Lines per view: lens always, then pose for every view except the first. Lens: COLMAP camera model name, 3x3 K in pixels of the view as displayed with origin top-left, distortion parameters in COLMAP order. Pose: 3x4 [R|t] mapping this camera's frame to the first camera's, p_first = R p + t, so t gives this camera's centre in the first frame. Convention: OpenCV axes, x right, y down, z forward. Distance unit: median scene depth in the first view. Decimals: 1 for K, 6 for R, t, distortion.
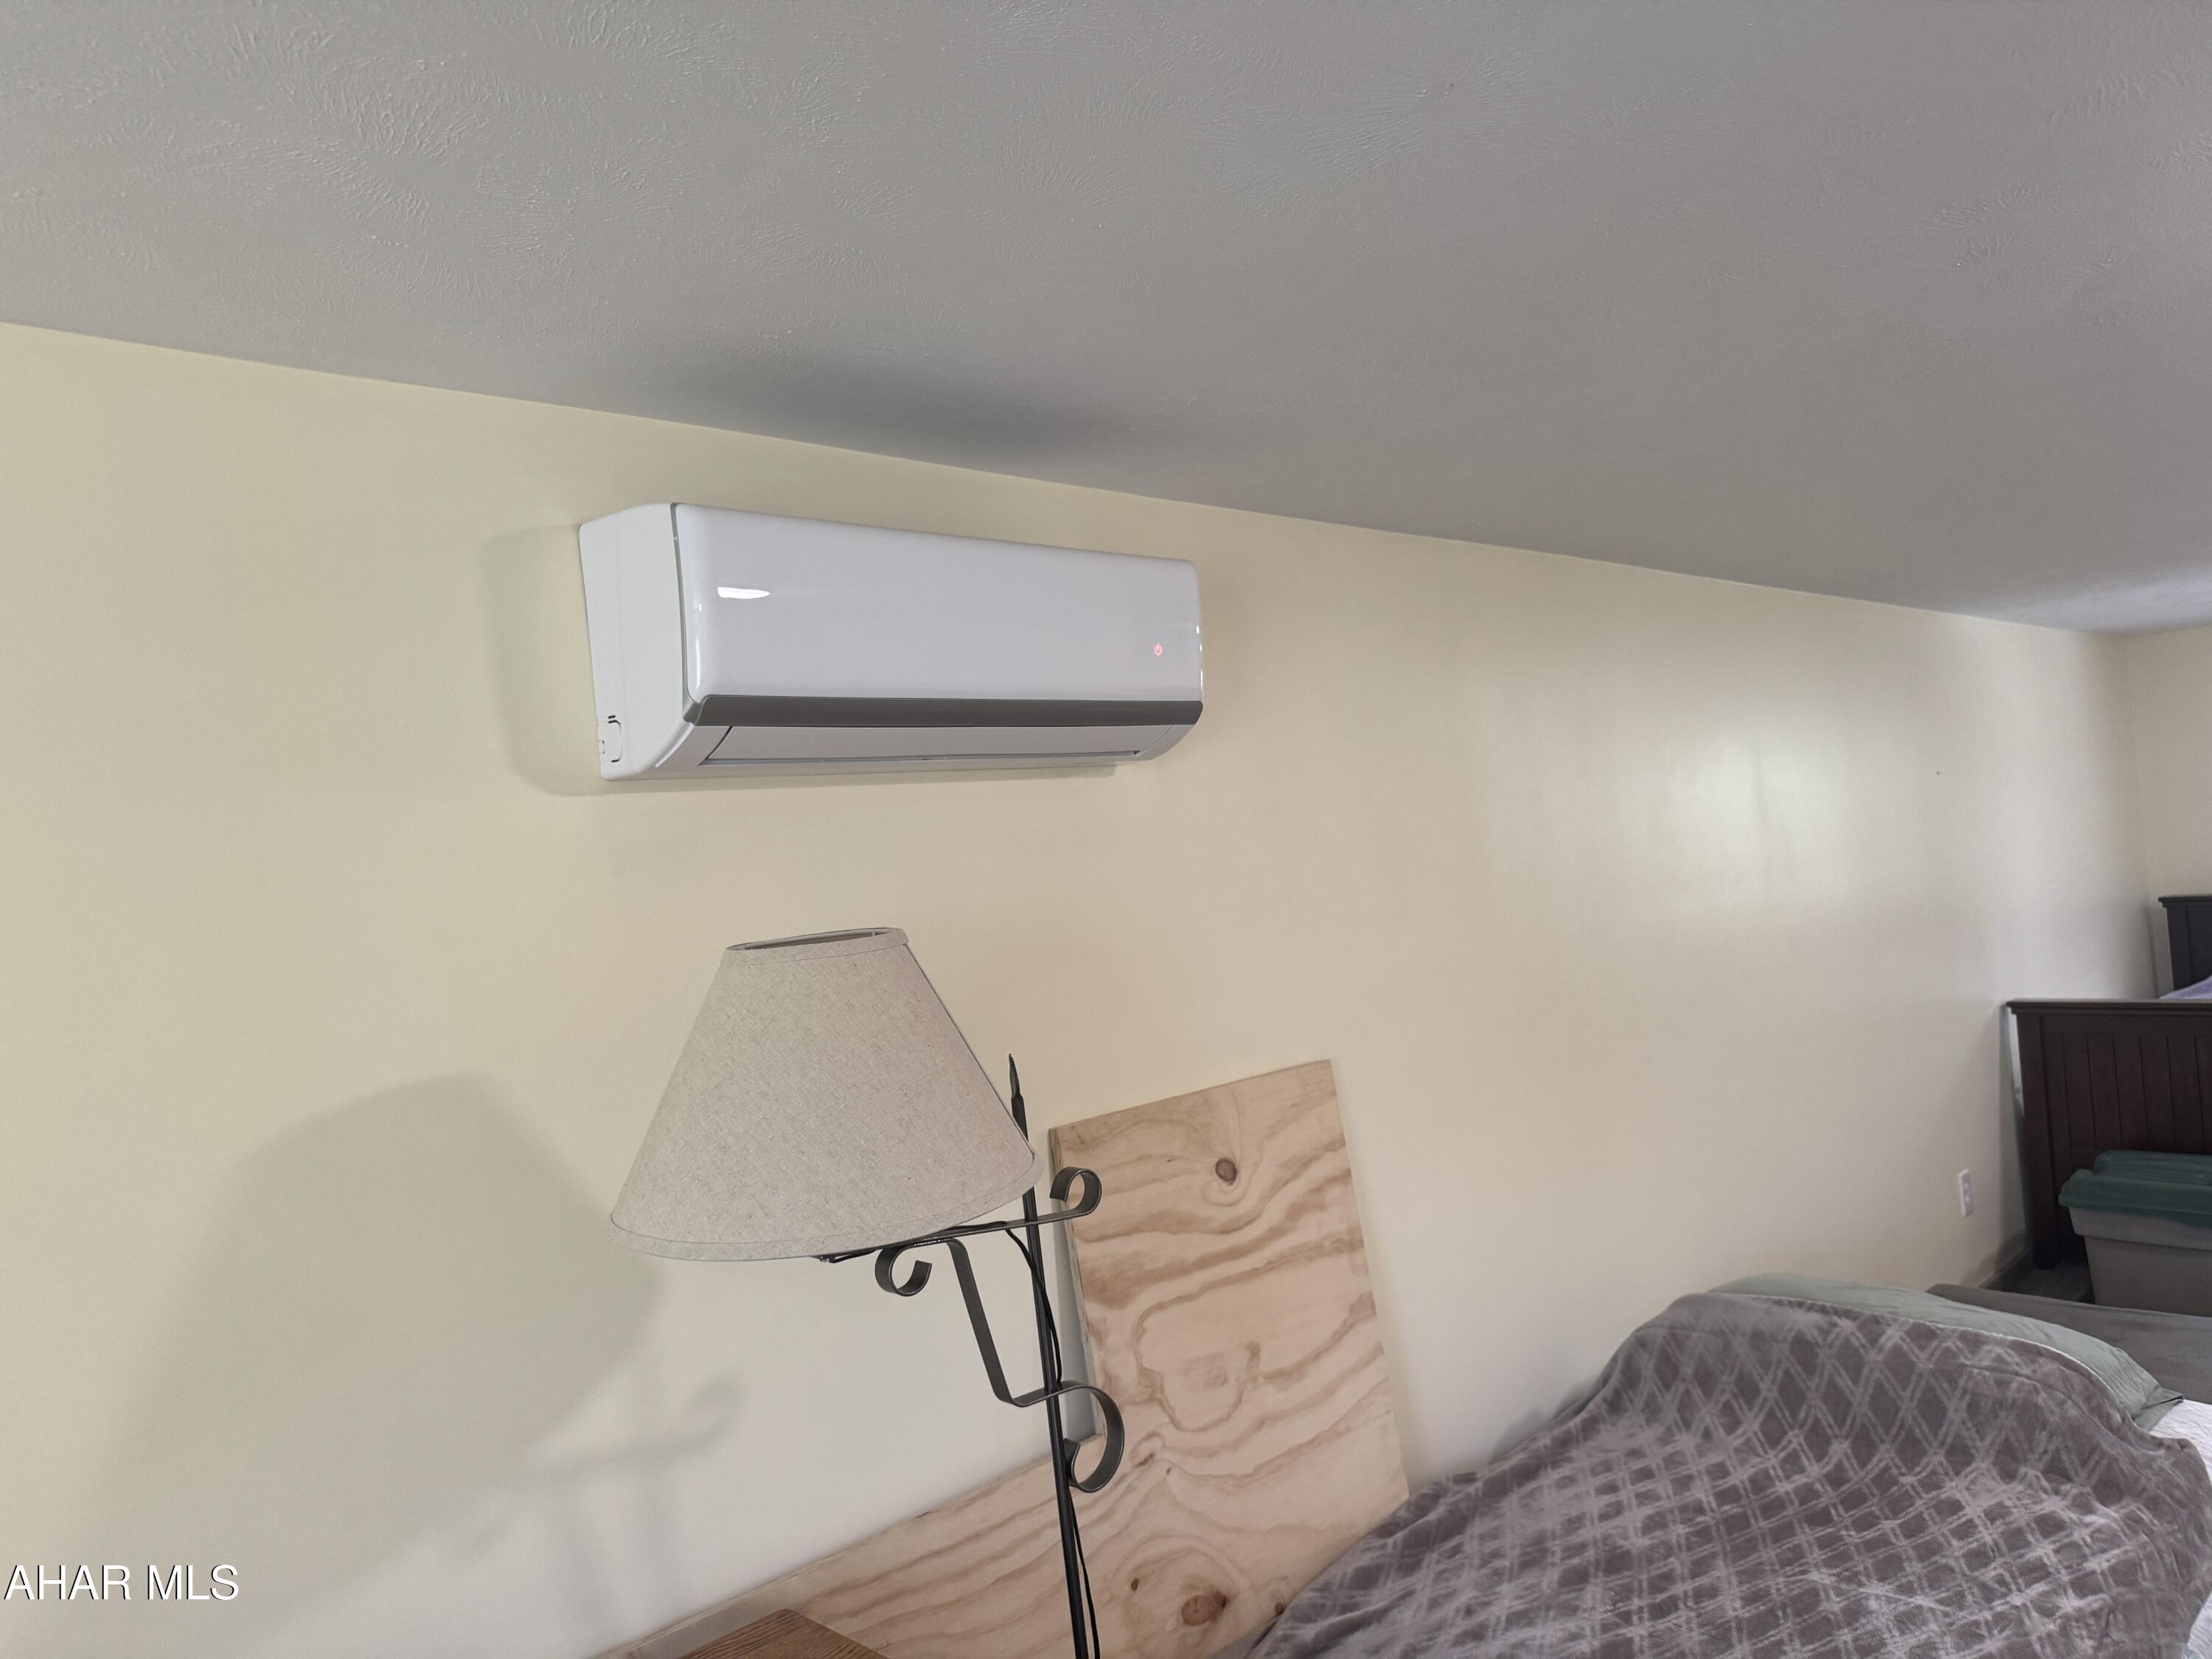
lens RADIAL K [[1571.4, 0, 1098.8], [0, 1571.4, 822.4], [0, 0, 1]] dist [-0.007393, -0.007557]
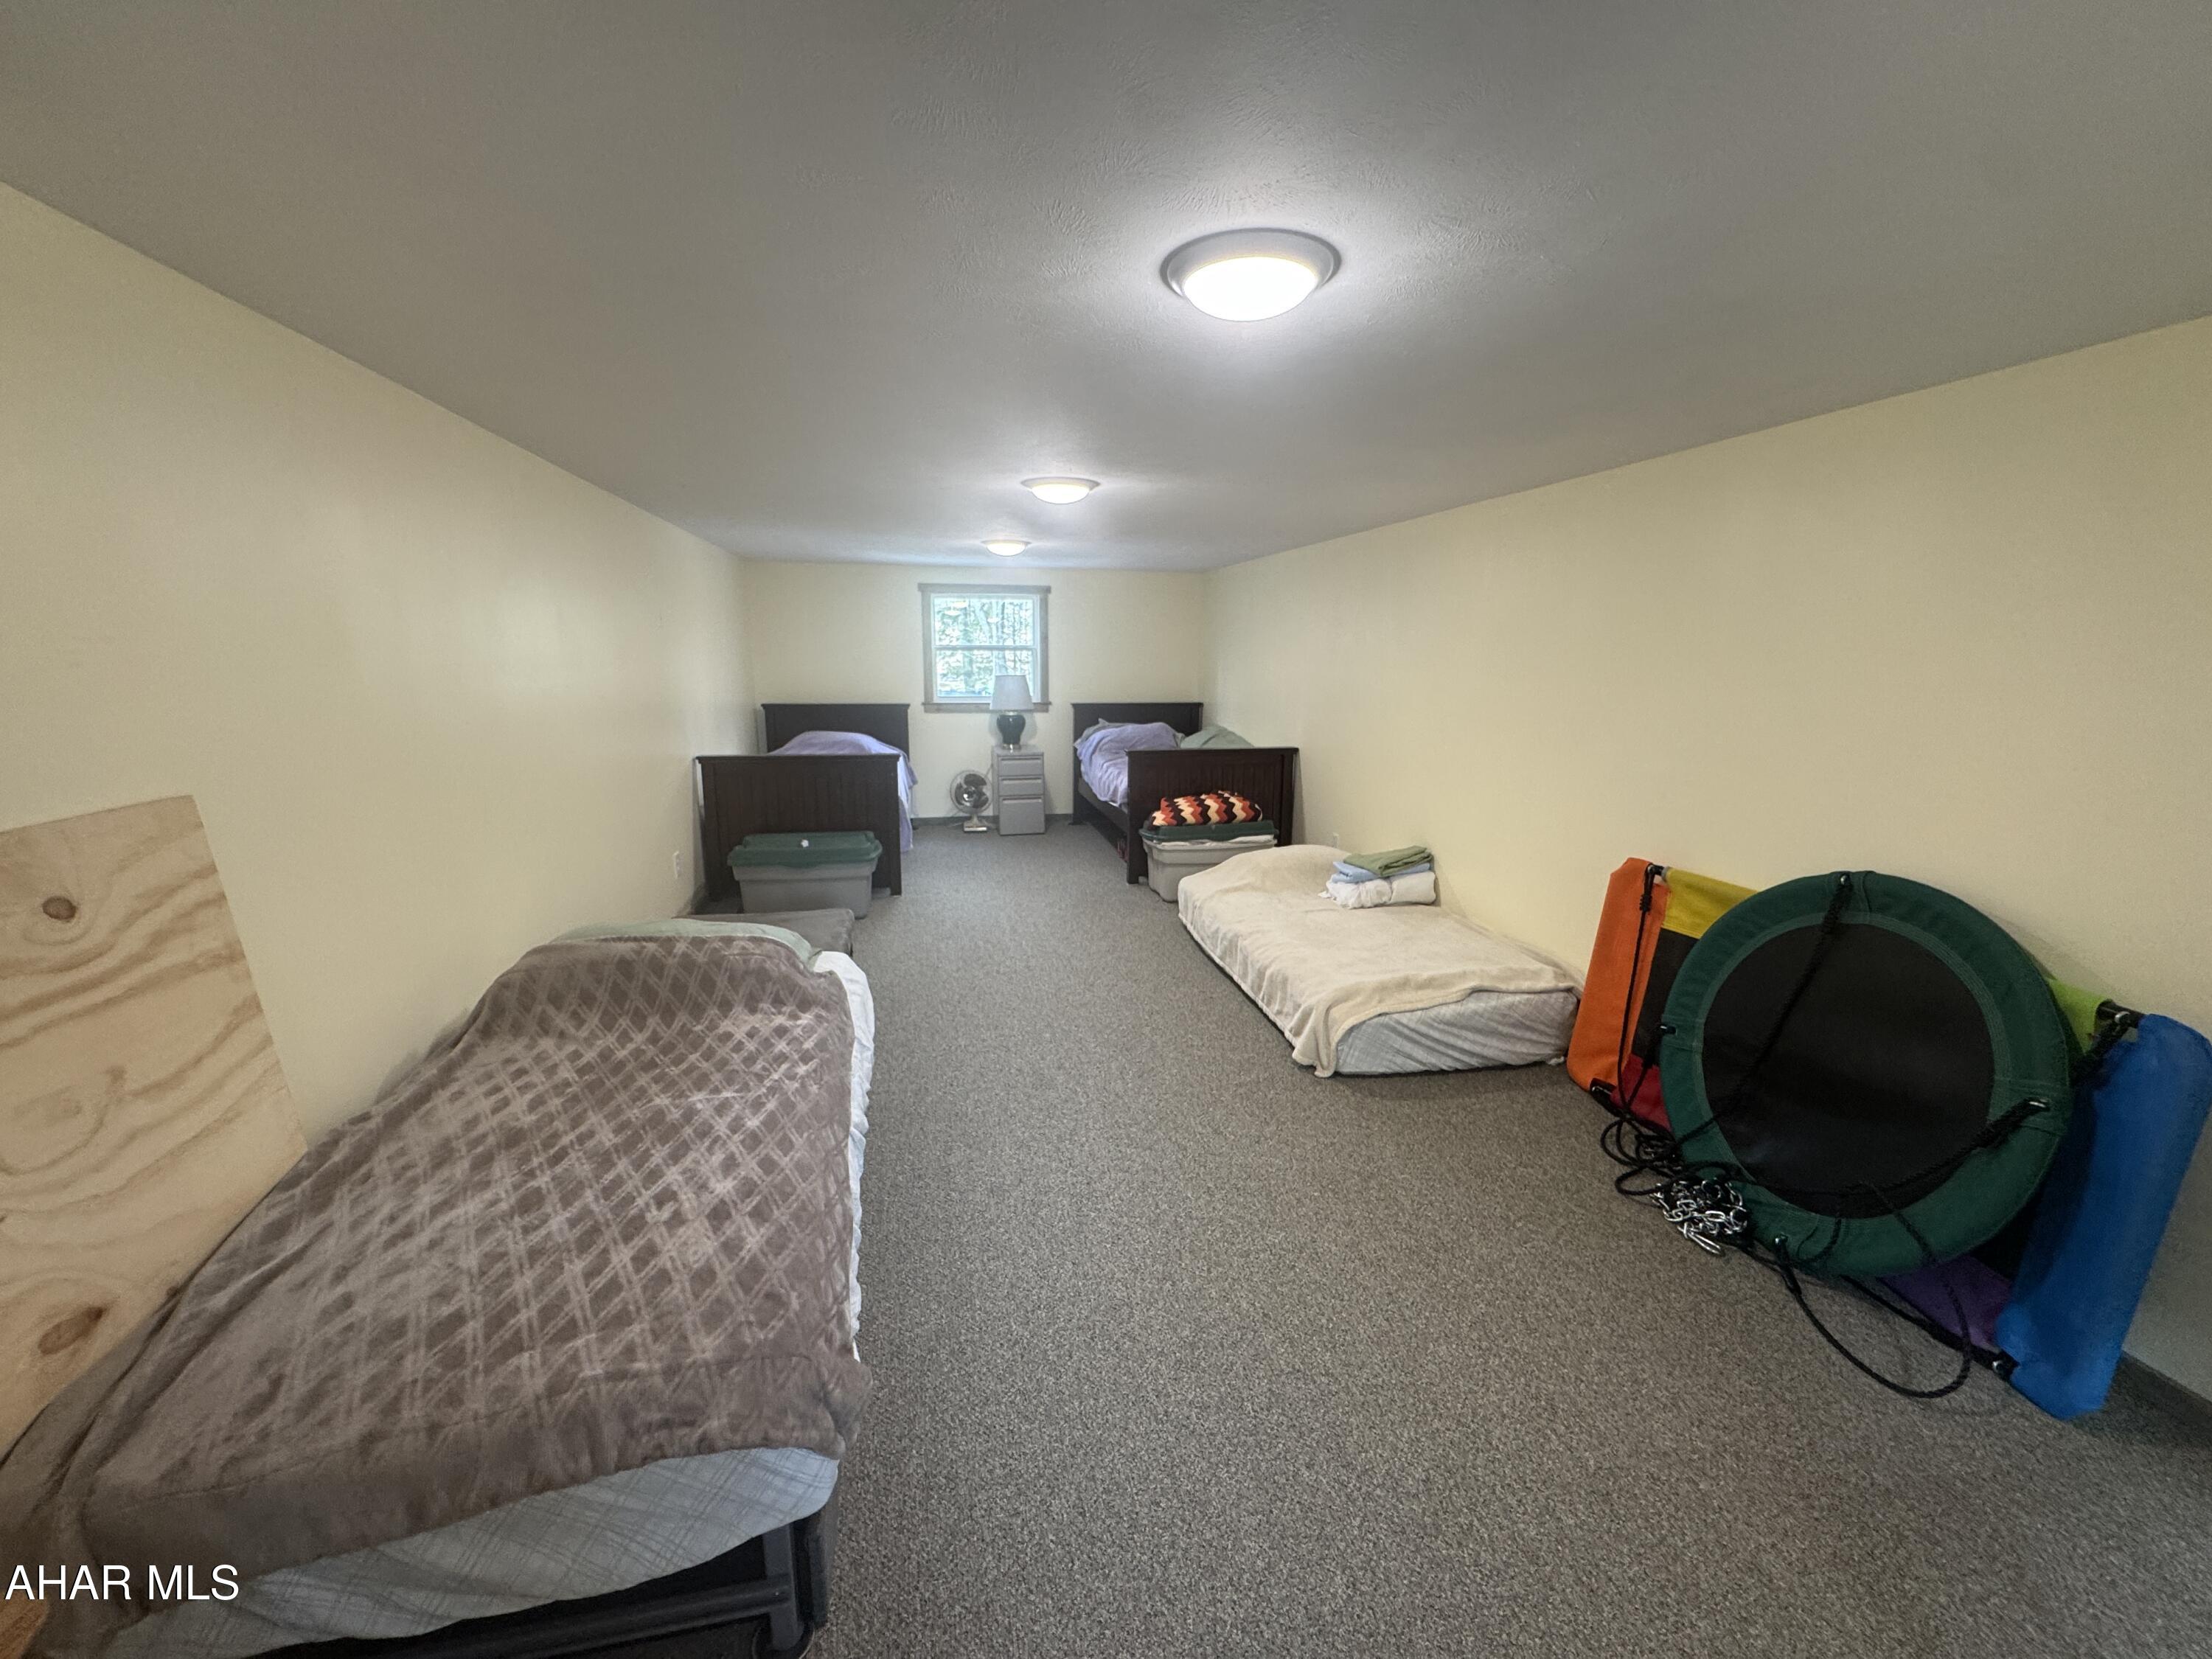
lens RADIAL K [[882.9, 0, 1097.3], [0, 882.9, 821.7], [0, 0, 1]] dist [-0.006252, 0.001429]
pose [[0.545633, -0.070272, 0.835073, -0.019781], [-0.074334, 0.988492, 0.131751, 0.046637], [-0.834721, -0.133962, 0.534130, 0.169670]]
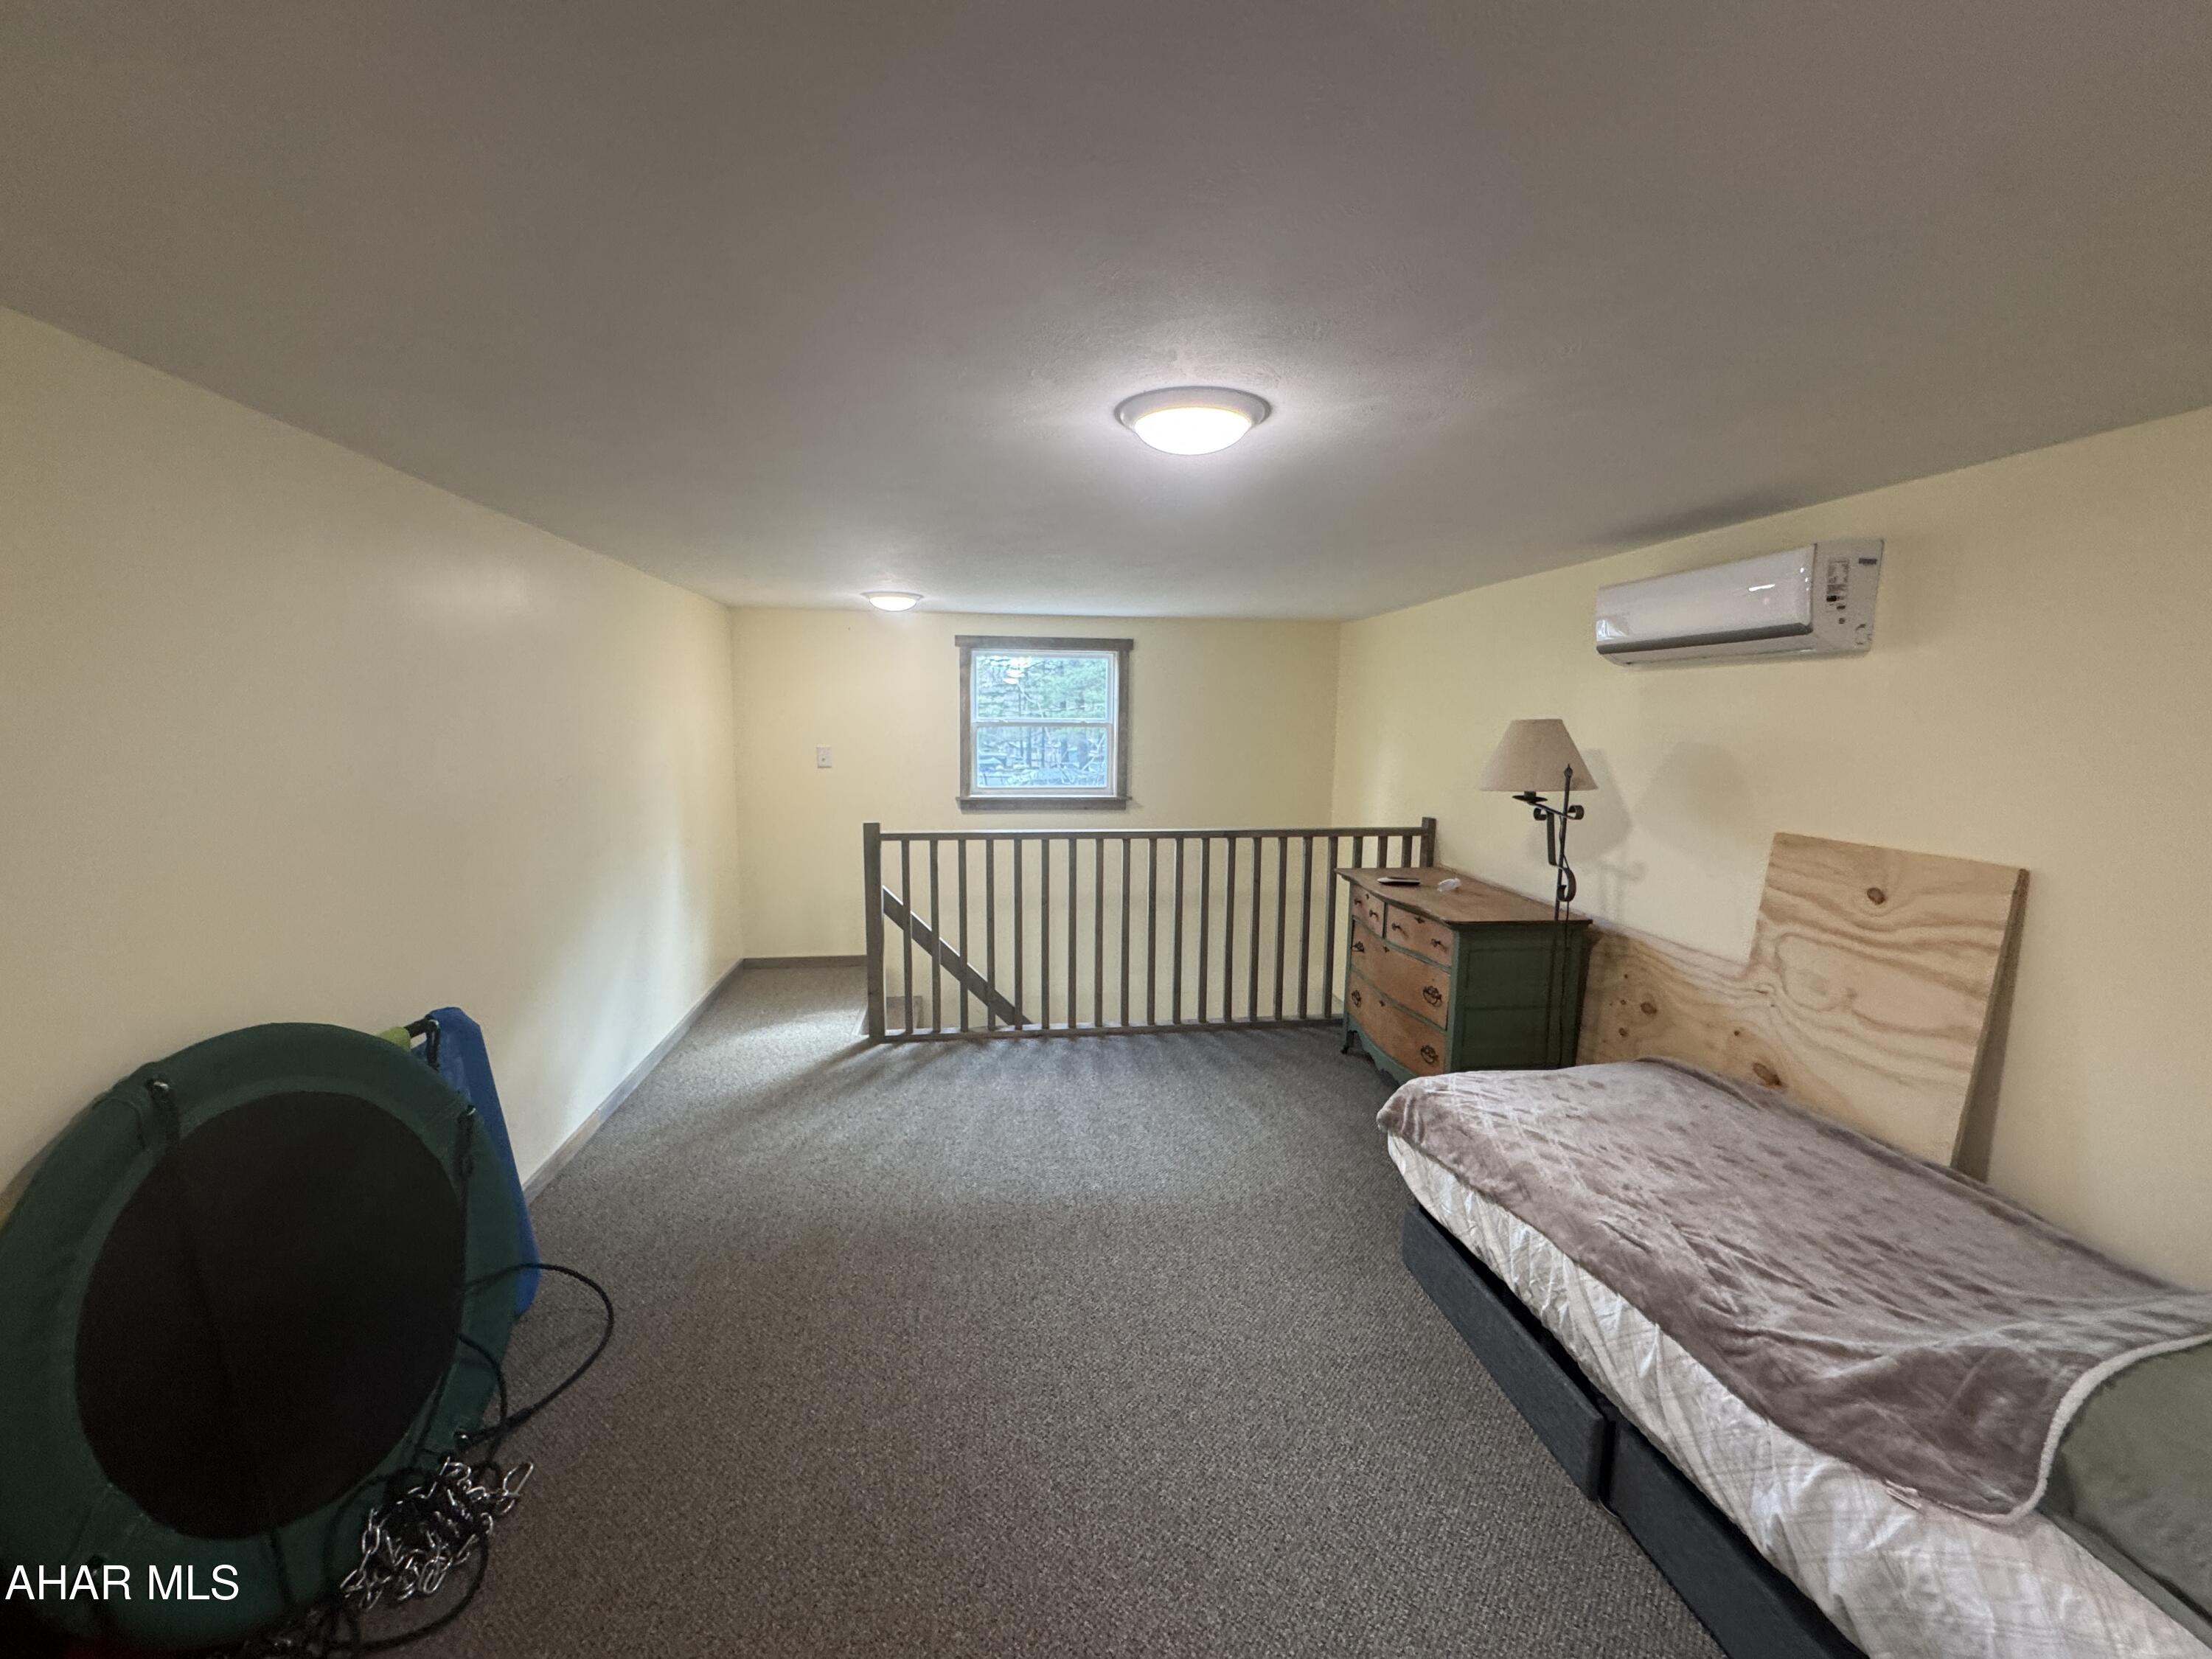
lens RADIAL K [[882.9, 0, 1105.0], [0, 882.9, 818.8], [0, 0, 1]] dist [-0.006252, 0.001429]
pose [[-0.584994, 0.181597, -0.790446, 1.319365], [0.055331, 0.981276, 0.184488, -0.084716], [0.809148, 0.064188, -0.584089, 0.874350]]
